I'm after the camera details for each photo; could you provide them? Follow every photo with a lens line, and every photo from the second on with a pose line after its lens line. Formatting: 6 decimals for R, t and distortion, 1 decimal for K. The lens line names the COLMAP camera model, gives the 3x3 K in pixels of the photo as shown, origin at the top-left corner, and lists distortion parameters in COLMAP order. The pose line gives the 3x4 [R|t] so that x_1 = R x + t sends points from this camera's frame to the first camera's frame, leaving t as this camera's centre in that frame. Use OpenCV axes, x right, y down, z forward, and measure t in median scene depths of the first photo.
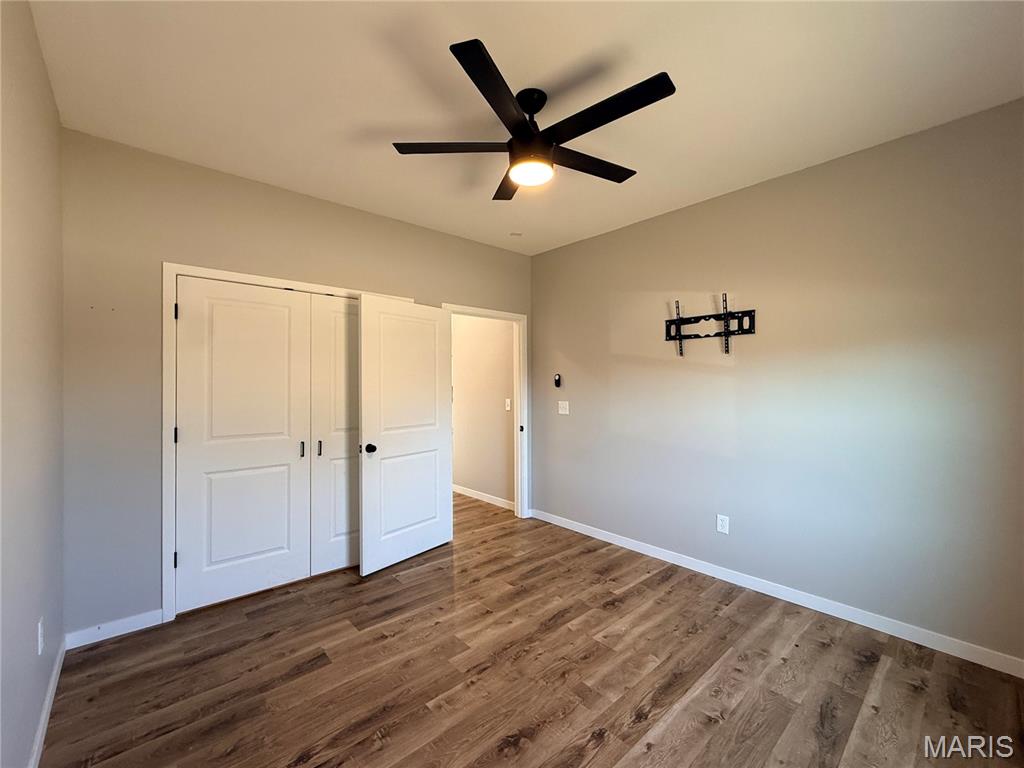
lens RADIAL K [[408.0, 0, 506.1], [0, 408.0, 380.8], [0, 0, 1]] dist [-0.001308, 0.000654]
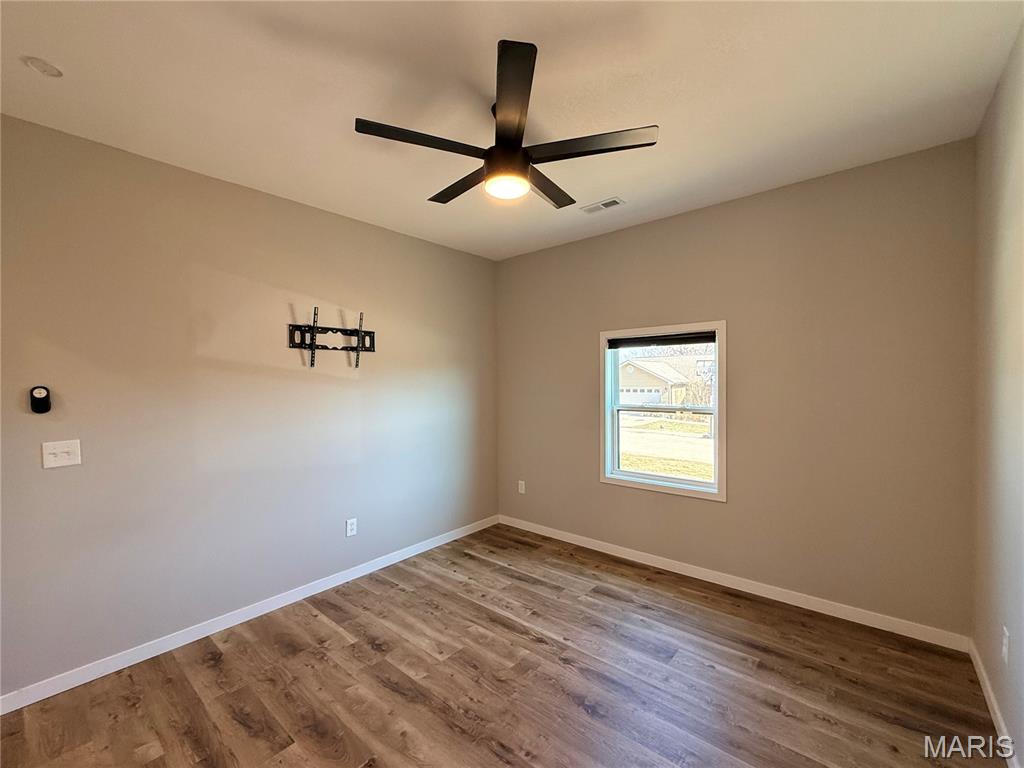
lens RADIAL K [[408.0, 0, 517.6], [0, 408.0, 379.6], [0, 0, 1]] dist [-0.001308, 0.000654]
pose [[-0.105268, 0.005890, 0.994426, -0.664755], [0.005693, 0.999970, -0.005320, -0.030192], [-0.994428, 0.005101, -0.105298, 0.785093]]
